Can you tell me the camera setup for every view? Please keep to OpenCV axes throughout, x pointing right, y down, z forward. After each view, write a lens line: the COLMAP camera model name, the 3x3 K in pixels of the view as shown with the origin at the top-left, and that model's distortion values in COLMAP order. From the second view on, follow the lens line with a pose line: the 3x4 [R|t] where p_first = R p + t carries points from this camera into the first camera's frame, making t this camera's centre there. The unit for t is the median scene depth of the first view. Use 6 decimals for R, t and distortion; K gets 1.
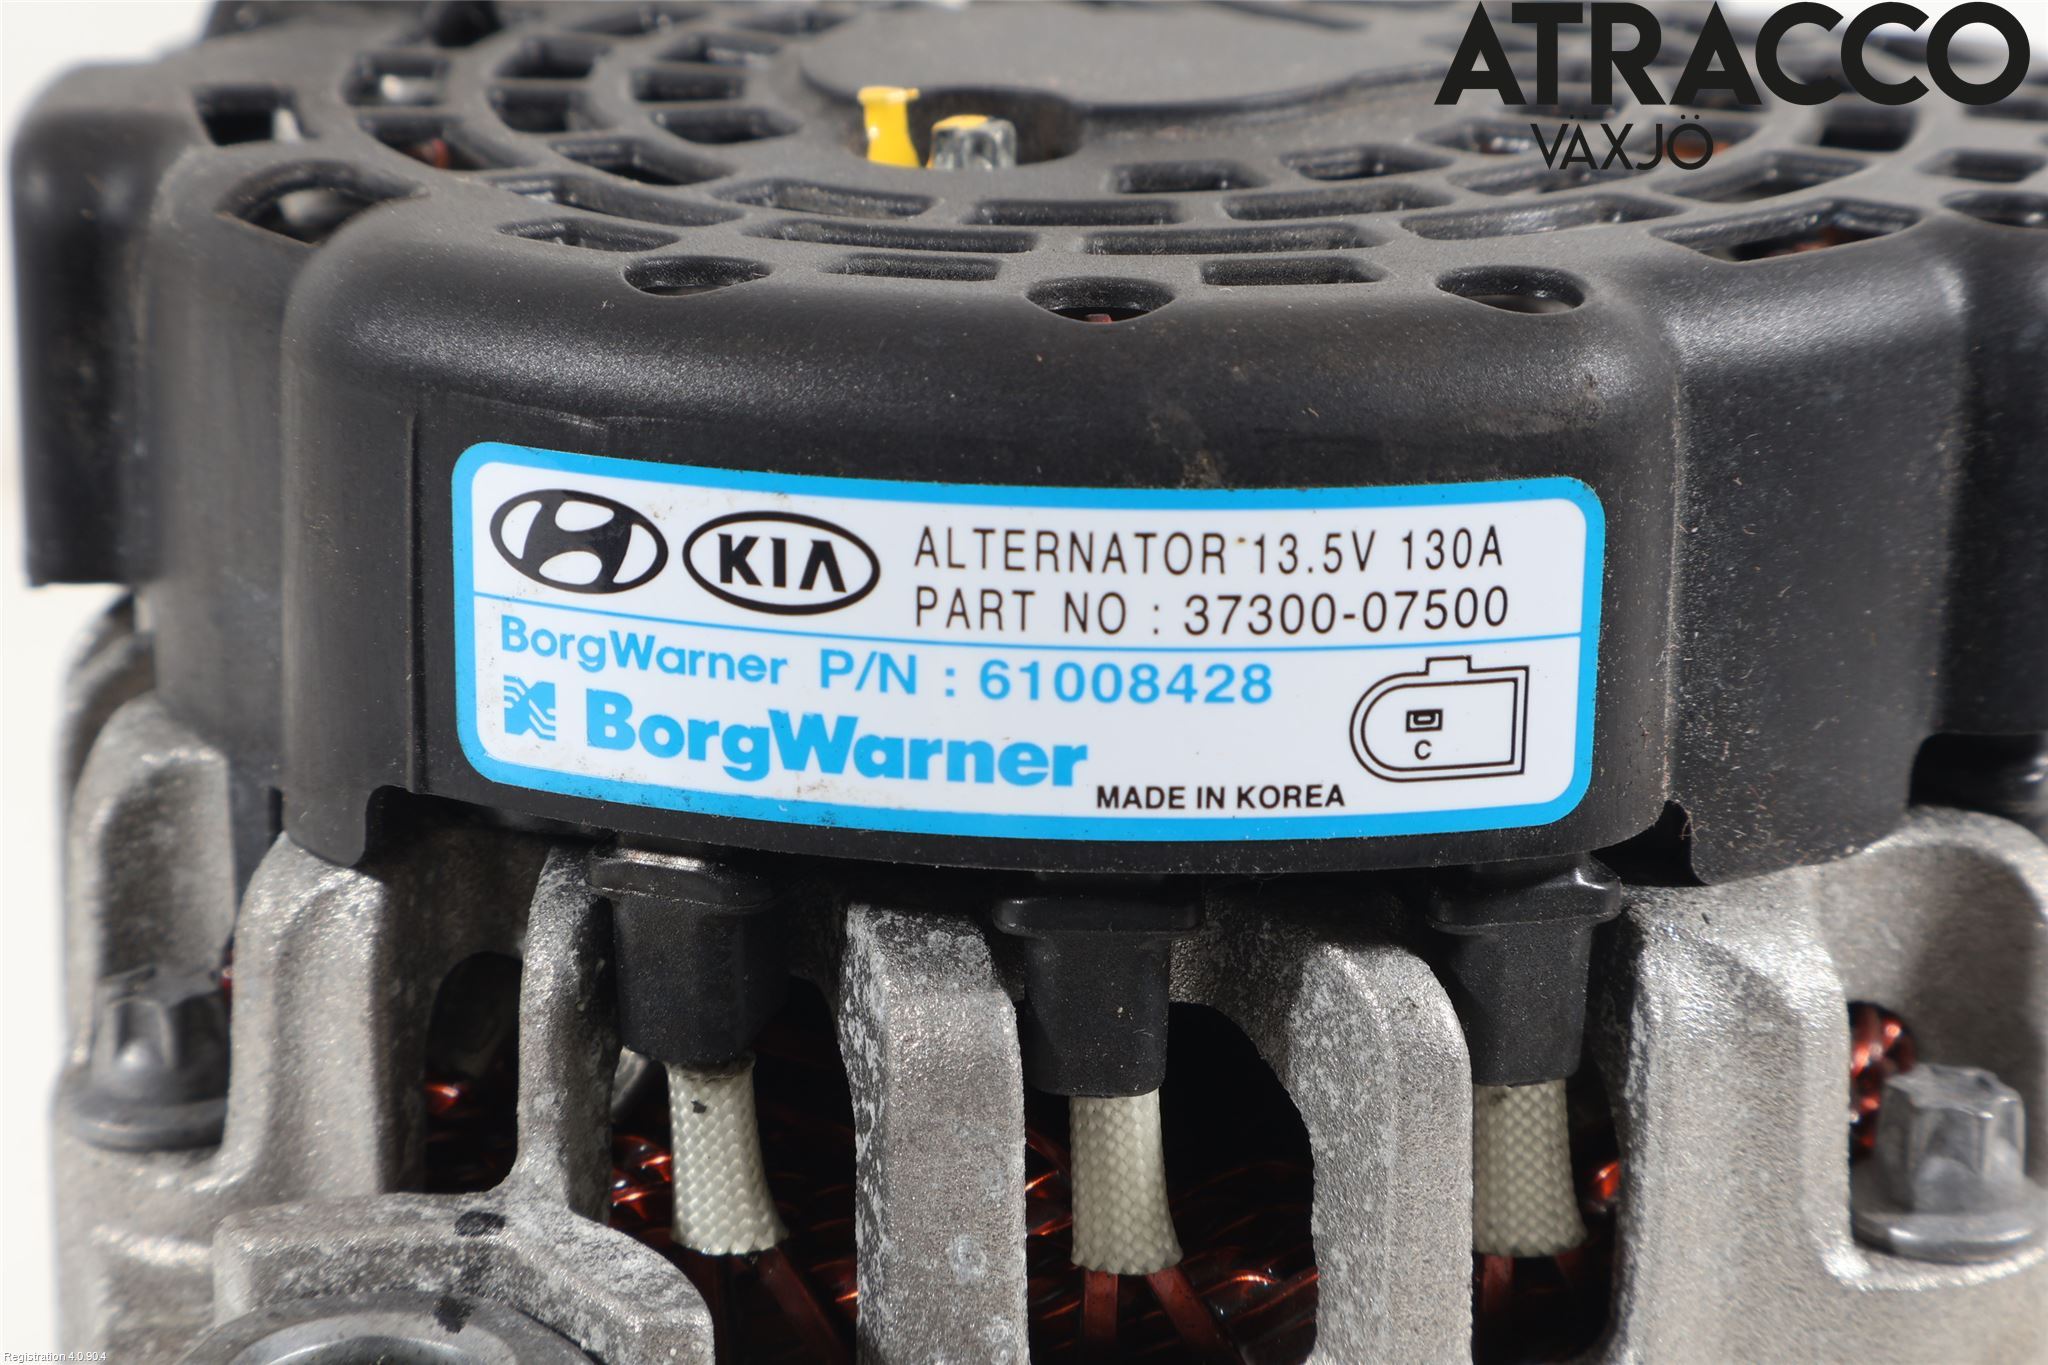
lens RADIAL K [[4337.1, 0, 1024.0], [0, 4337.1, 682.5], [0, 0, 1]] dist [-0.007332, -0.168335]
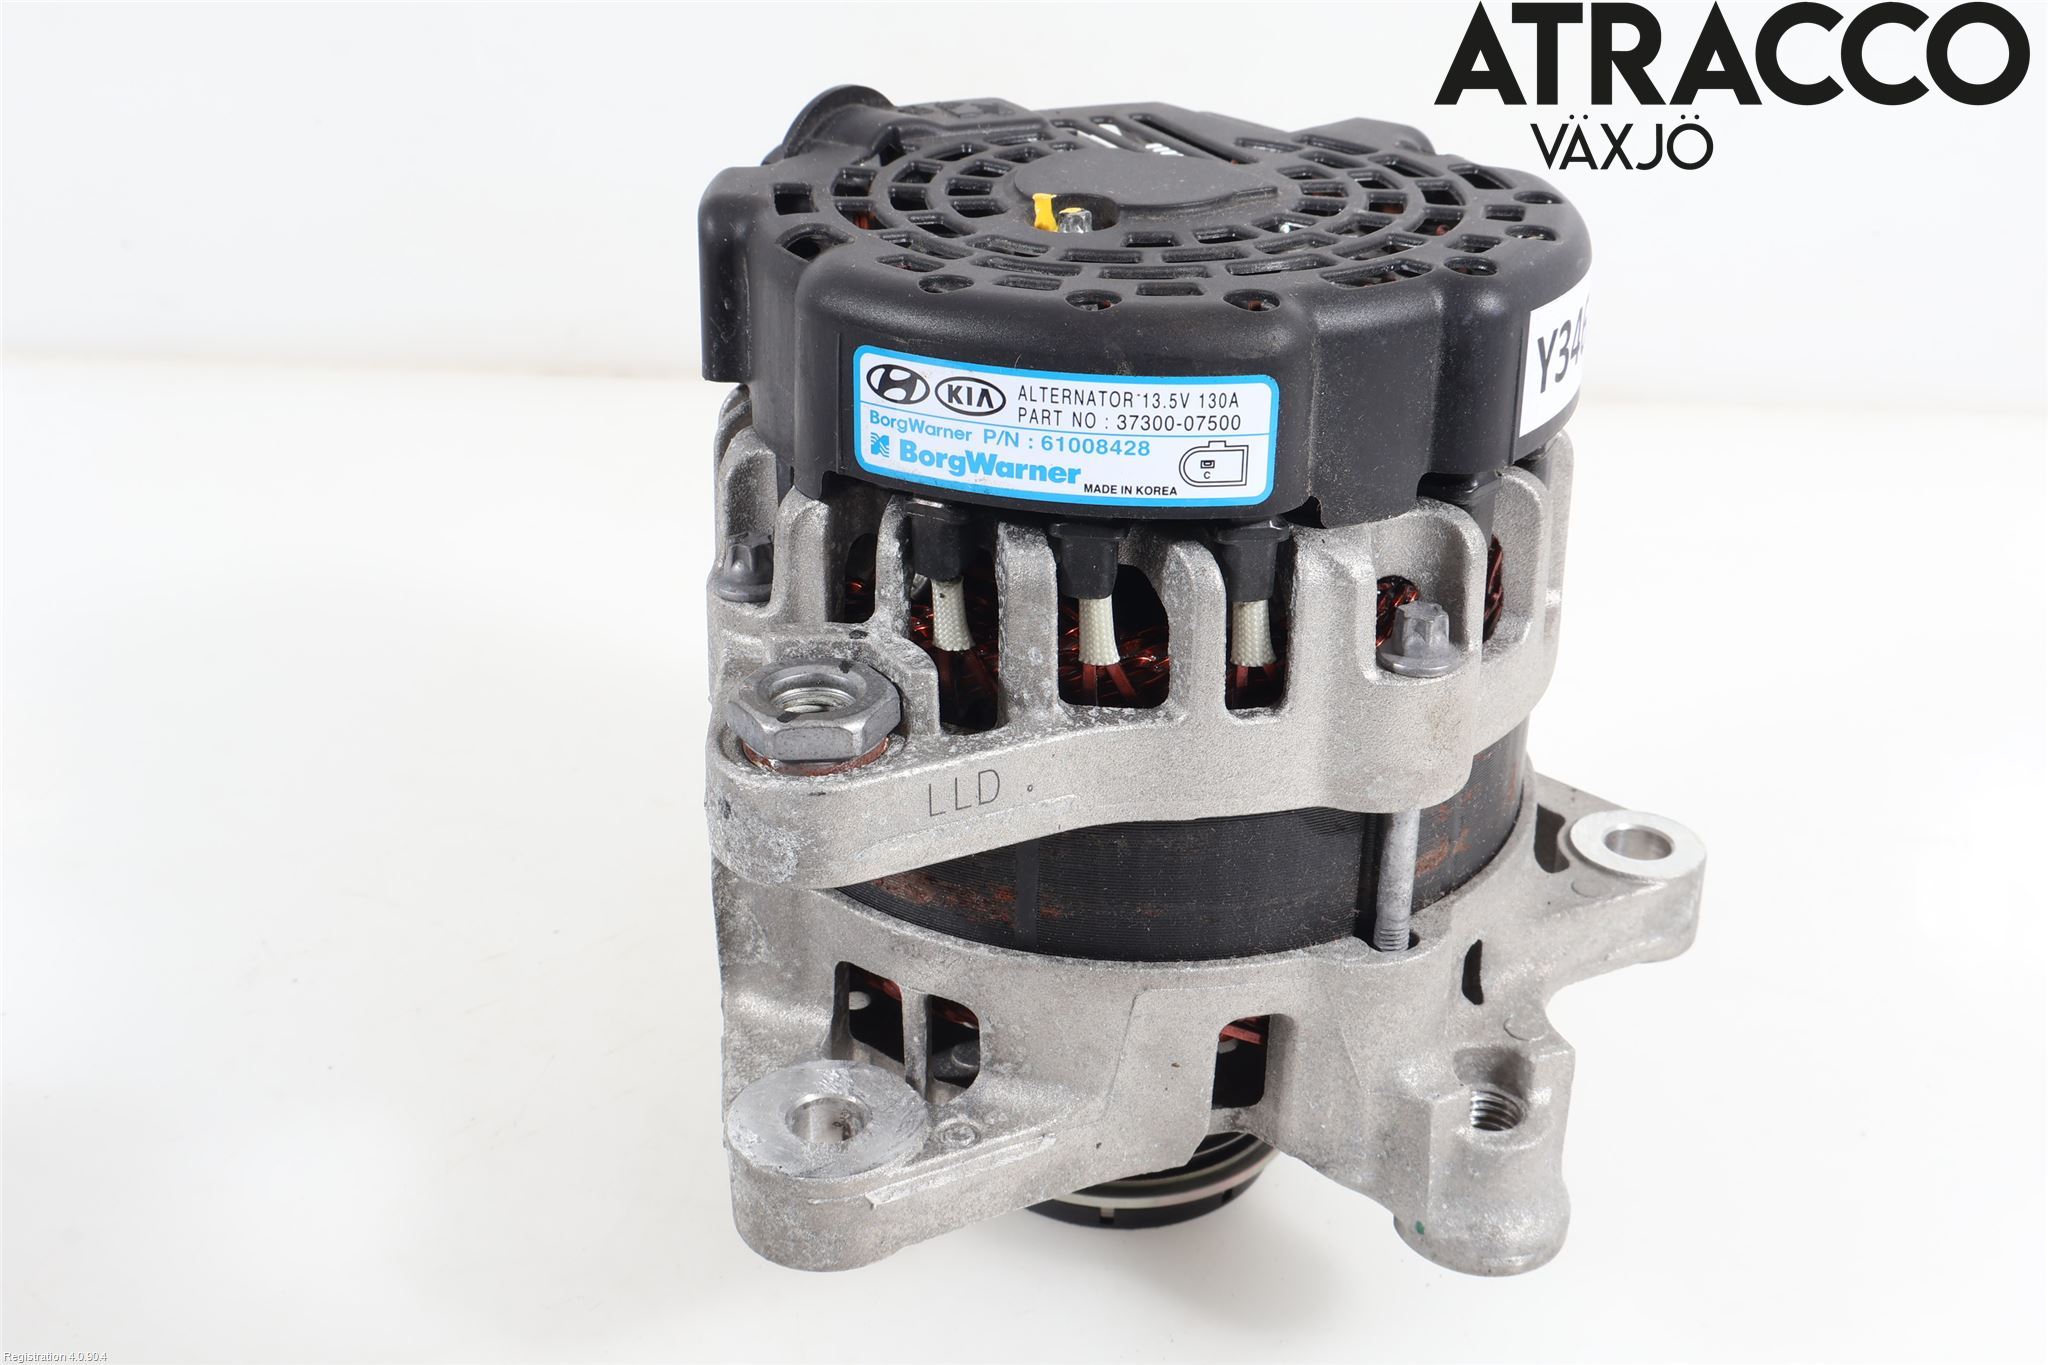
lens RADIAL K [[2283.9, 0, 1024.0], [0, 2283.9, 682.5], [0, 0, 1]] dist [0.012182, 0.001682]
pose [[0.993286, 0.050403, -0.104127, 0.128516], [-0.035707, 0.989724, 0.138459, -0.047267], [0.110036, -0.133812, 0.984879, -0.400921]]
